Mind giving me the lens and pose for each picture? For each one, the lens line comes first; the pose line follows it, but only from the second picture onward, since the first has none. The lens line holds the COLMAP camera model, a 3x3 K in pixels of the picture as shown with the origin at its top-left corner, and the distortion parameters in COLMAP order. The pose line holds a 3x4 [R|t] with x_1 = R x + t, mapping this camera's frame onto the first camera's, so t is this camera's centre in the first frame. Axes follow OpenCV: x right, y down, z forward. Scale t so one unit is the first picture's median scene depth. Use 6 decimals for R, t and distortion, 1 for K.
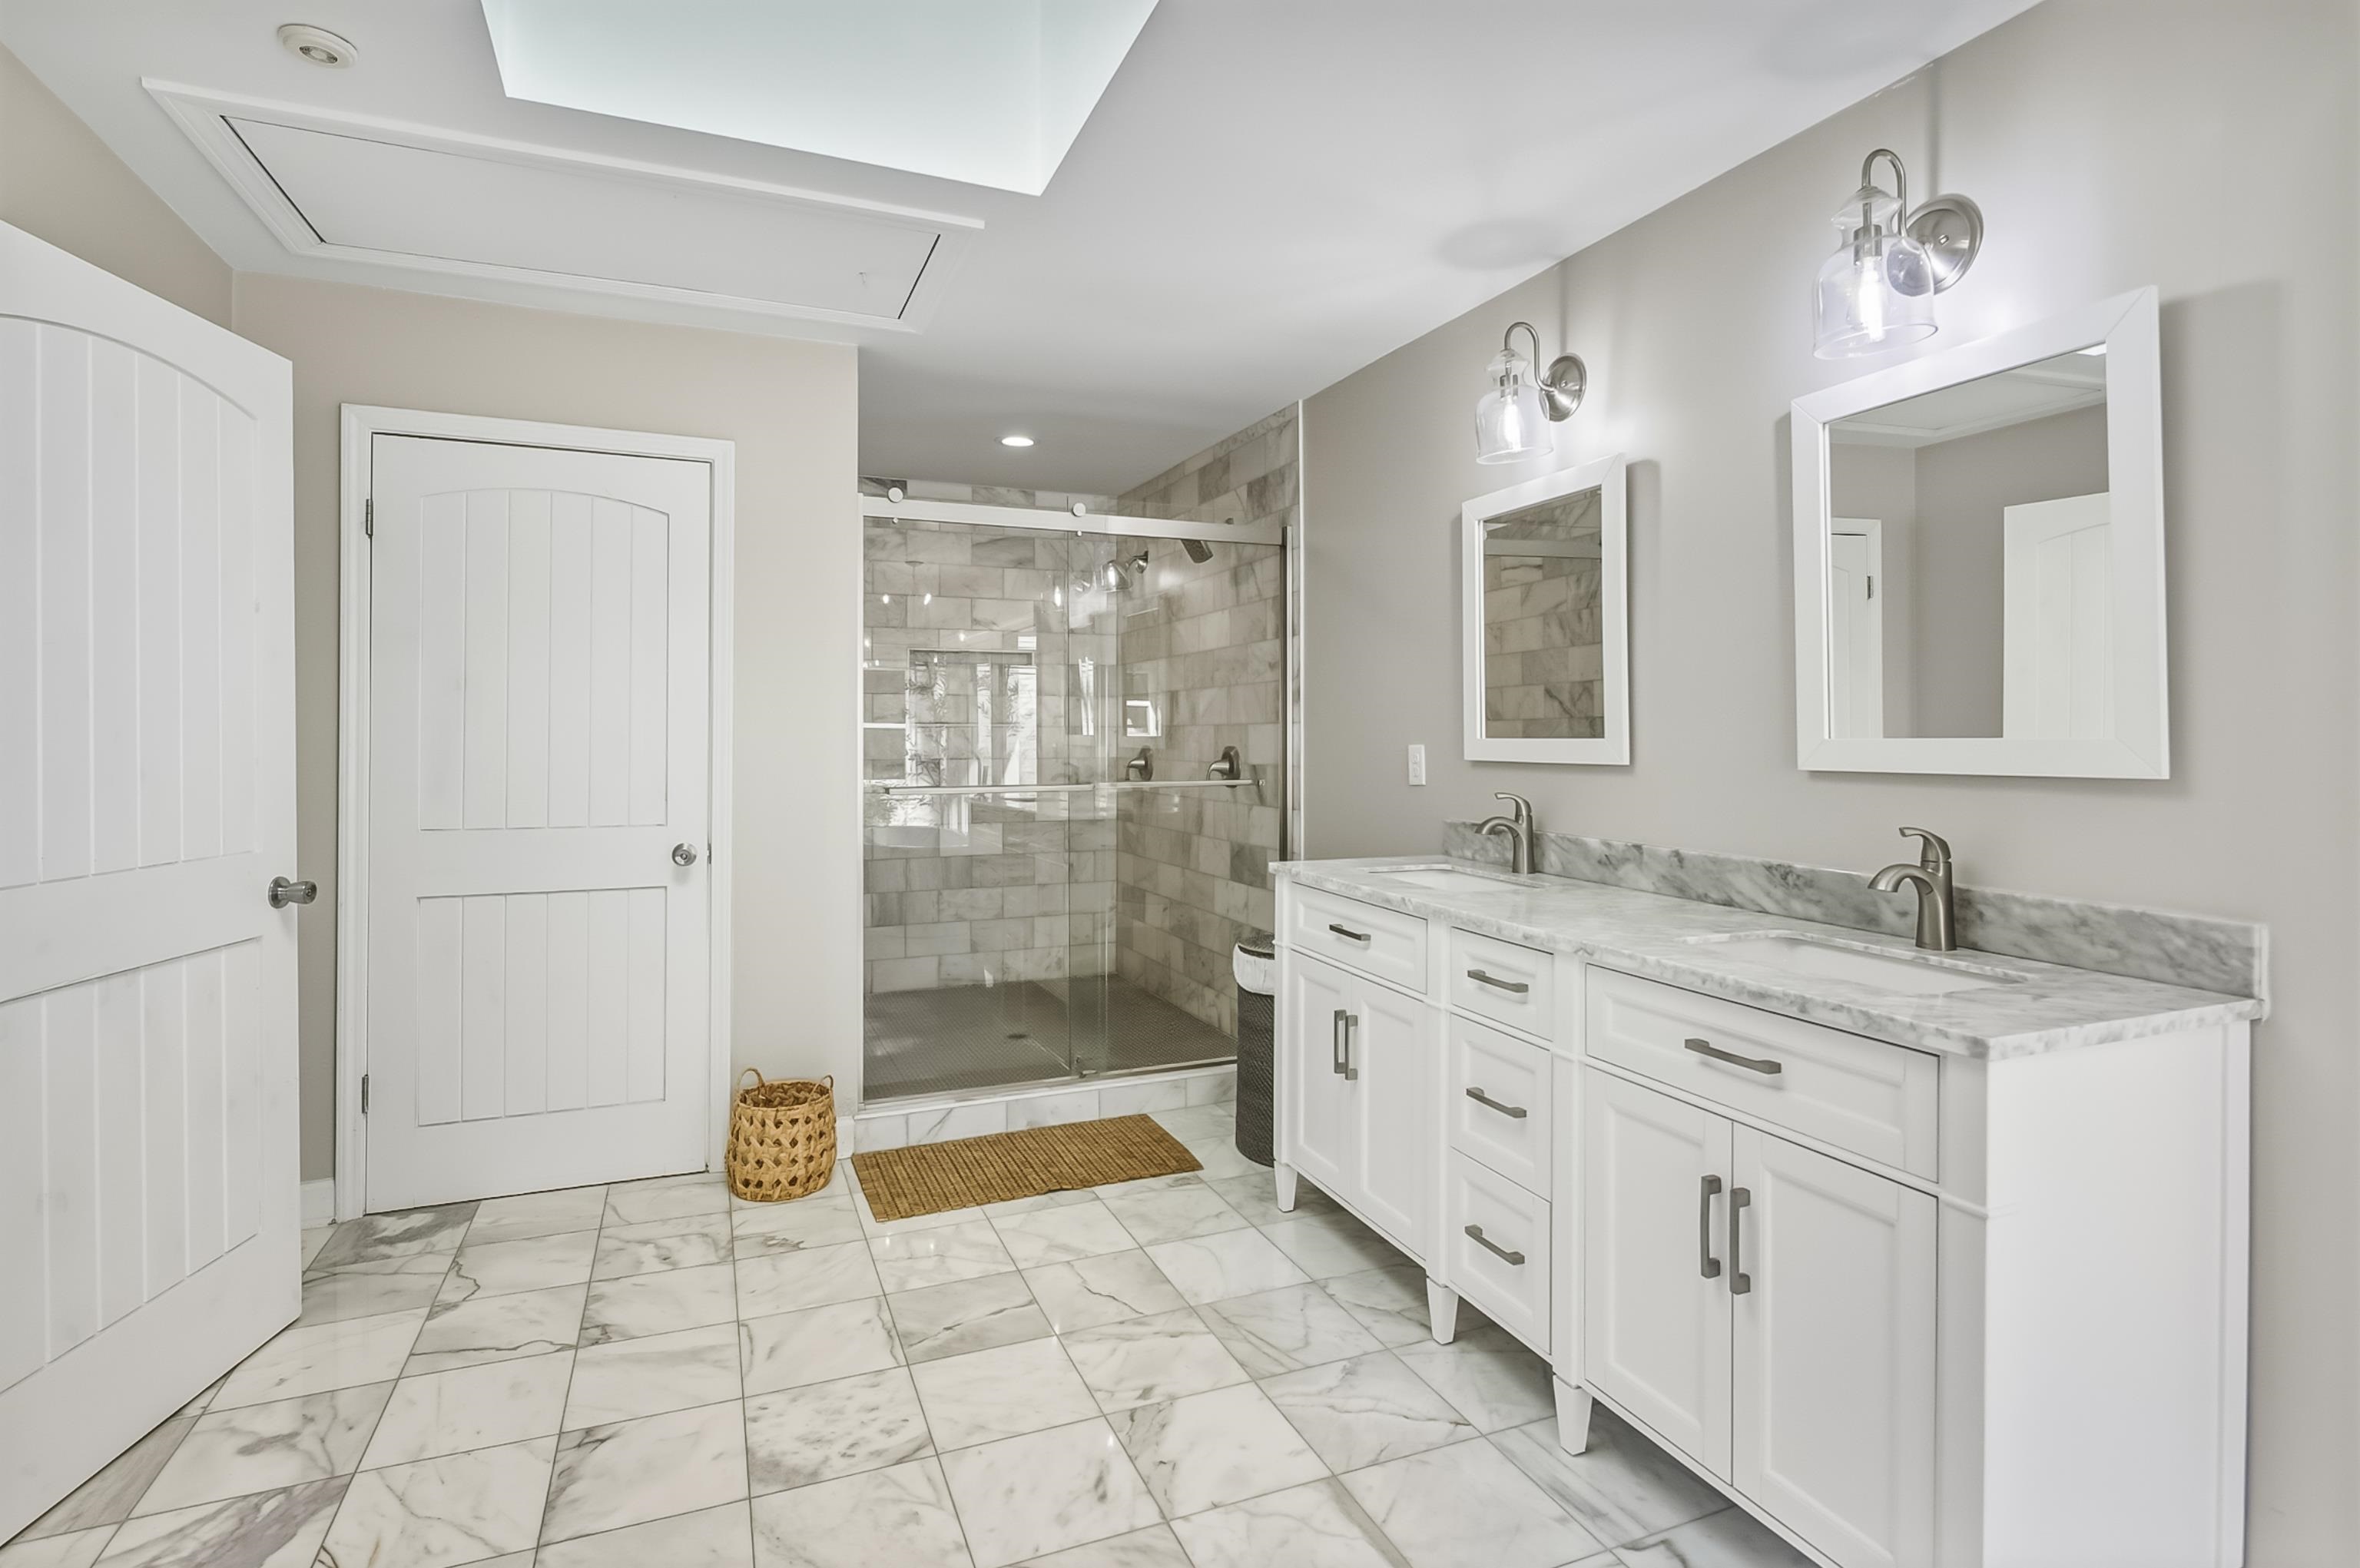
lens RADIAL K [[1149.9, 0, 1165.5], [0, 1149.9, 724.7], [0, 0, 1]] dist [-0.005945, -0.000625]
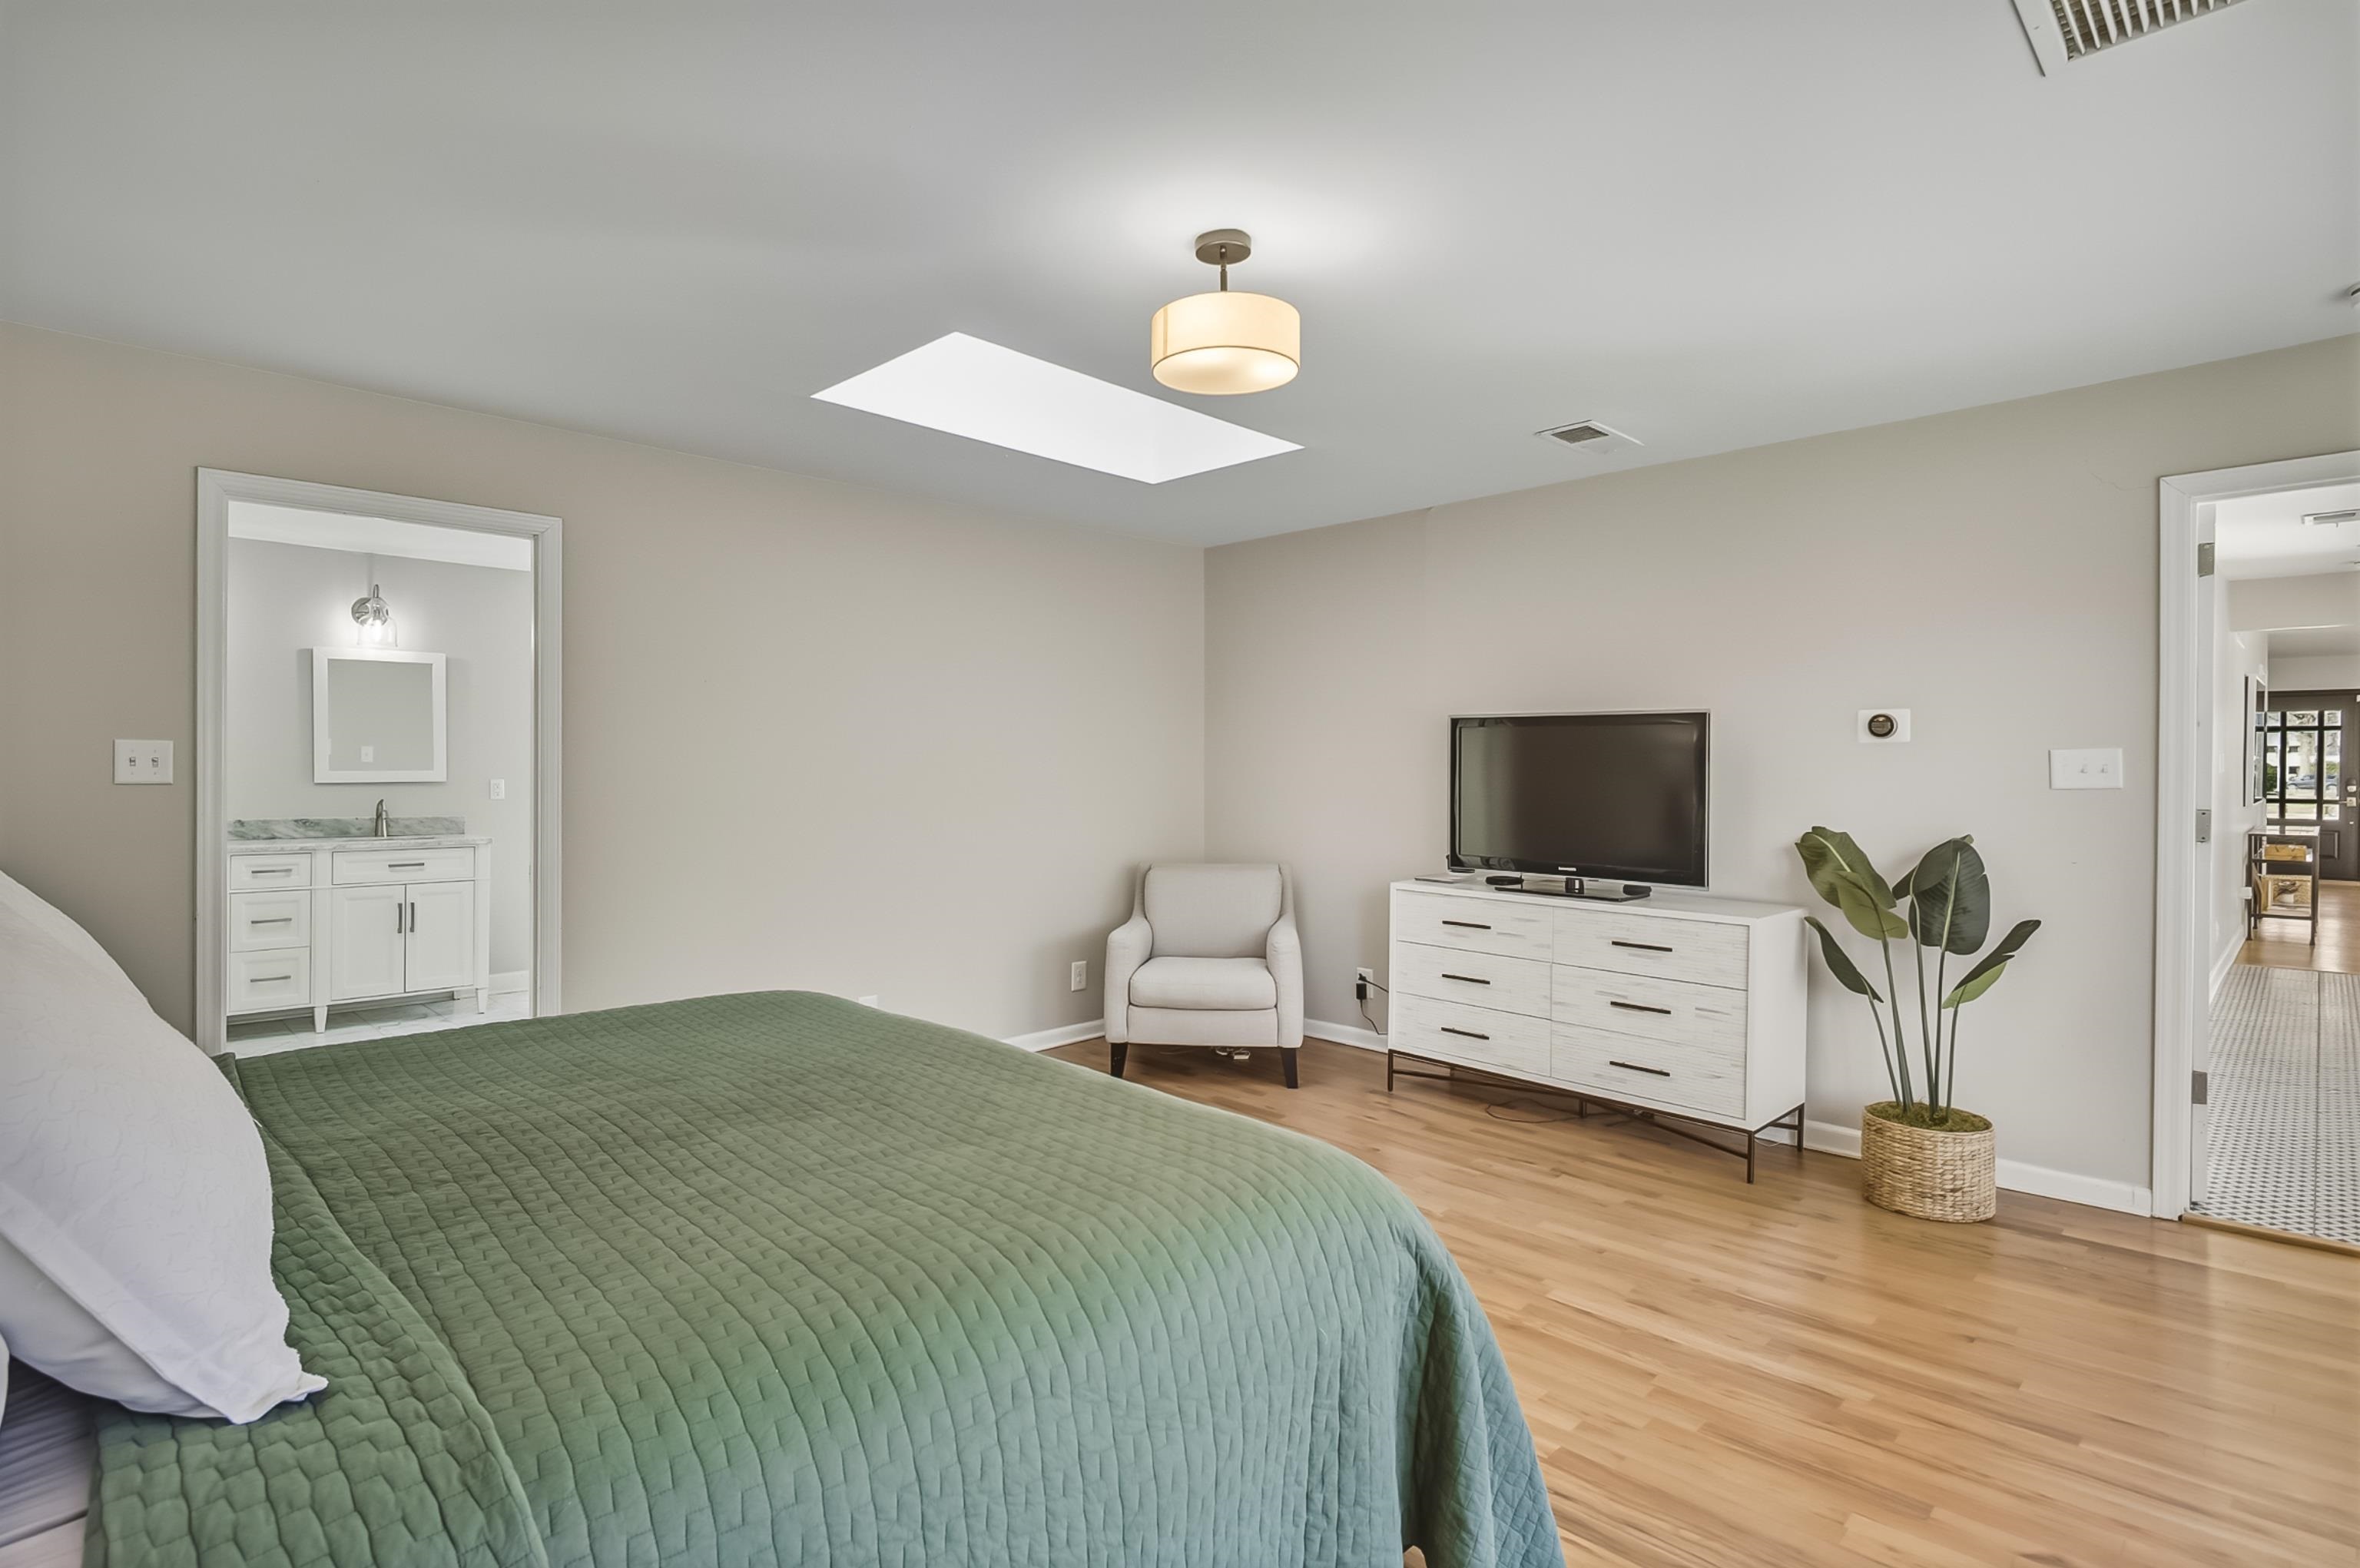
lens RADIAL K [[1149.9, 0, 1173.5], [0, 1149.9, 781.7], [0, 0, 1]] dist [-0.005945, -0.000625]
pose [[-0.391672, -0.009807, 0.920053, -2.664974], [-0.006069, 0.999949, 0.008075, 0.003326], [-0.920085, -0.002421, -0.391712, 0.188755]]
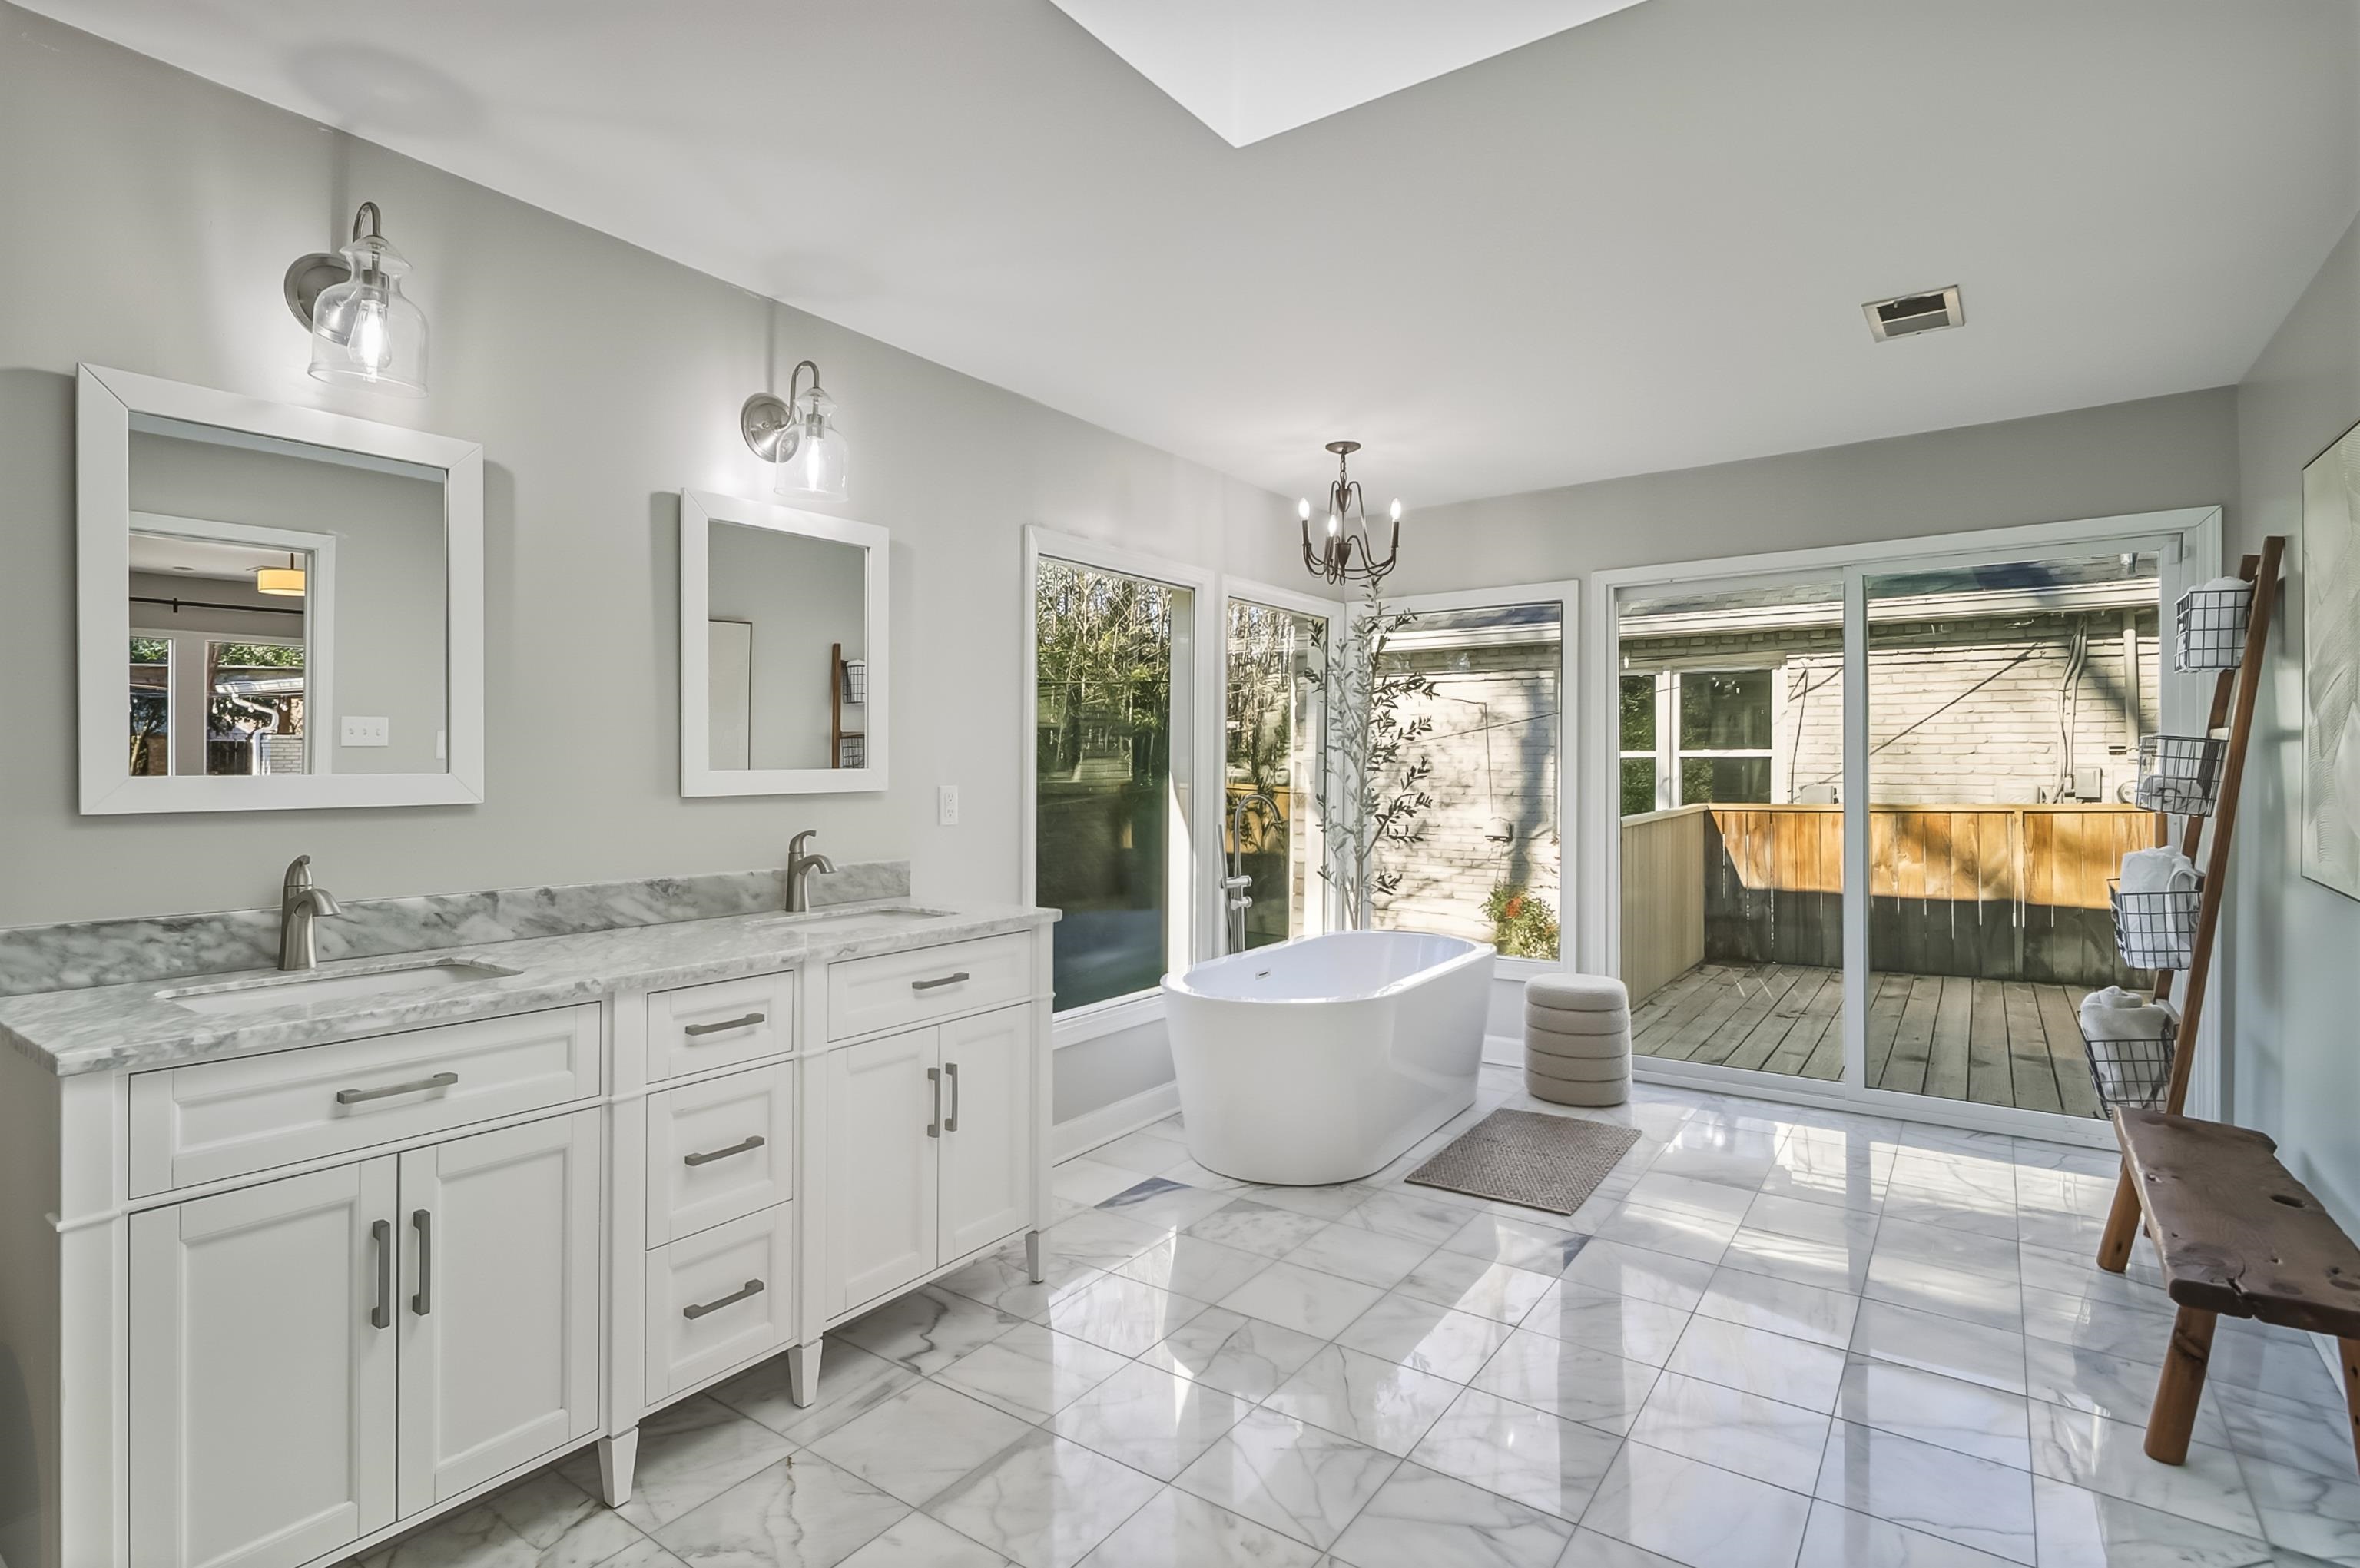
lens RADIAL K [[1149.9, 0, 1175.3], [0, 1149.9, 770.0], [0, 0, 1]] dist [-0.005945, -0.000625]
pose [[-0.541801, -0.006431, 0.840482, -0.713703], [-0.007301, 0.999969, 0.002946, 0.004192], [-0.840475, -0.004540, -0.541831, 1.189583]]
